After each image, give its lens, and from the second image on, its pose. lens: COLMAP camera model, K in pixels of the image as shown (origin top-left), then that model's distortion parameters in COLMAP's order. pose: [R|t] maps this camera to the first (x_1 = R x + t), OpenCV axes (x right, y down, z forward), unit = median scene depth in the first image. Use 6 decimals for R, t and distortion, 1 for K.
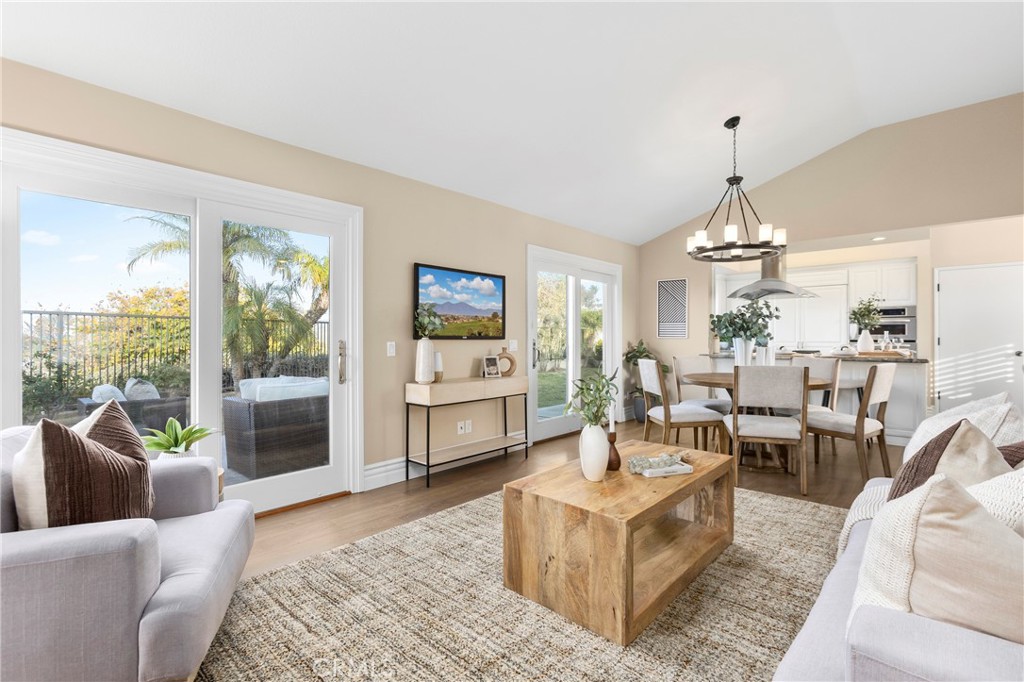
lens RADIAL K [[474.5, 0, 507.4], [0, 474.5, 333.9], [0, 0, 1]] dist [-0.004652, 0.000144]
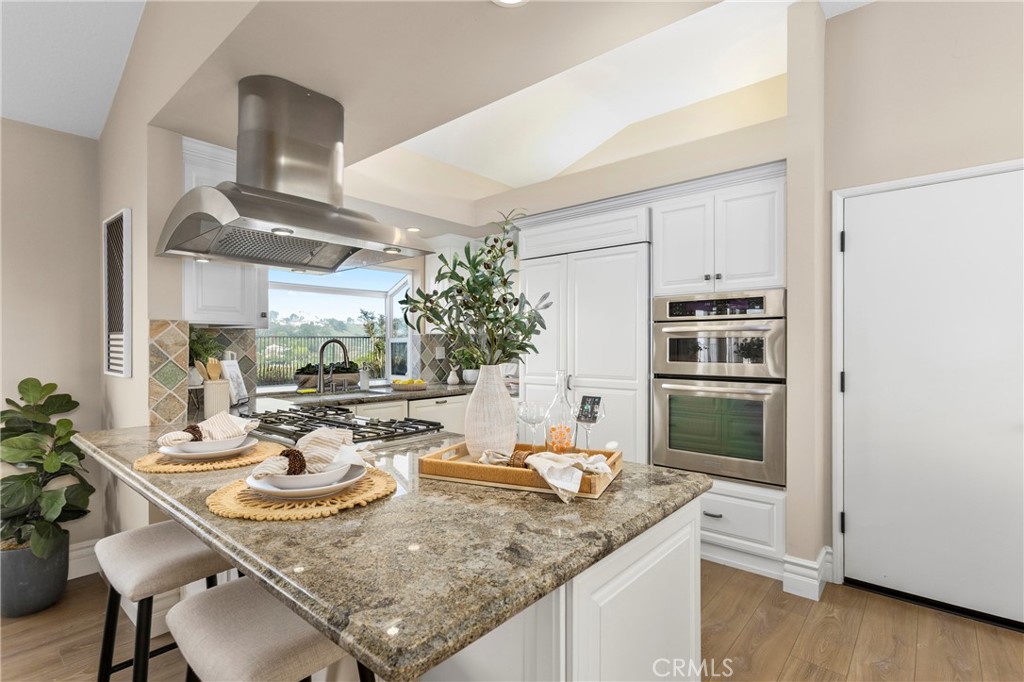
lens RADIAL K [[494.0, 0, 512.0], [0, 494.0, 341.0], [0, 0, 1]] dist [-0.004737, 0.000018]
pose [[0.999737, -0.000315, 0.022935, 0.639547], [0.000335, 1.000000, -0.000874, -0.017350], [-0.022935, 0.000881, 0.999737, 0.611867]]
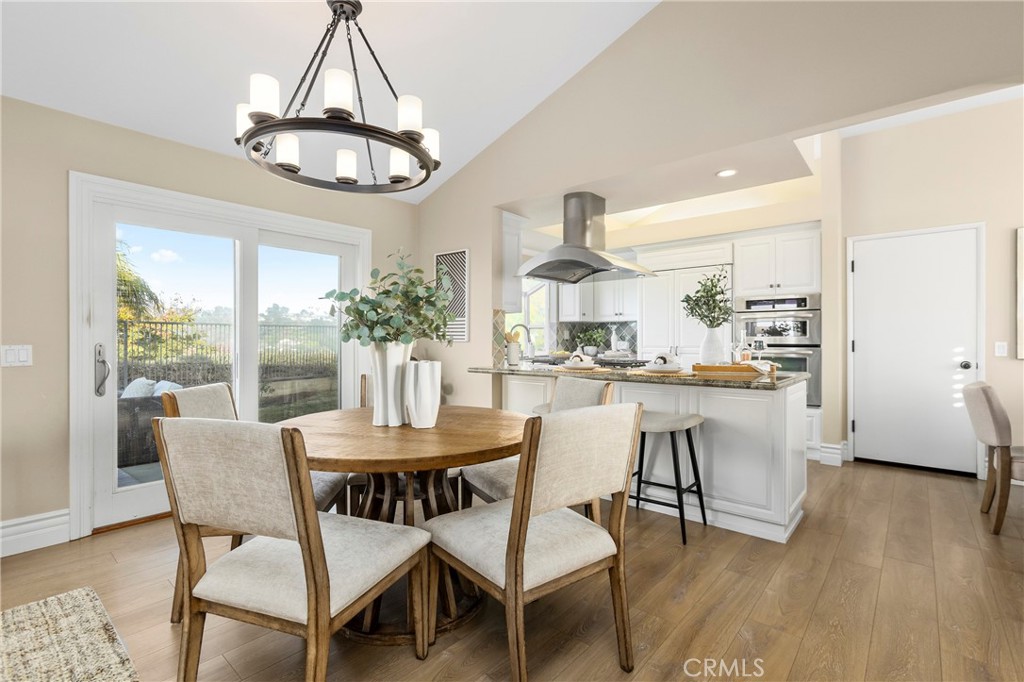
lens RADIAL K [[474.5, 0, 507.4], [0, 474.5, 333.9], [0, 0, 1]] dist [-0.004652, 0.000144]
pose [[0.999723, 0.000785, 0.023539, 0.407036], [-0.000652, 0.999984, -0.005656, 0.002319], [-0.023543, 0.005639, 0.999707, 0.340794]]
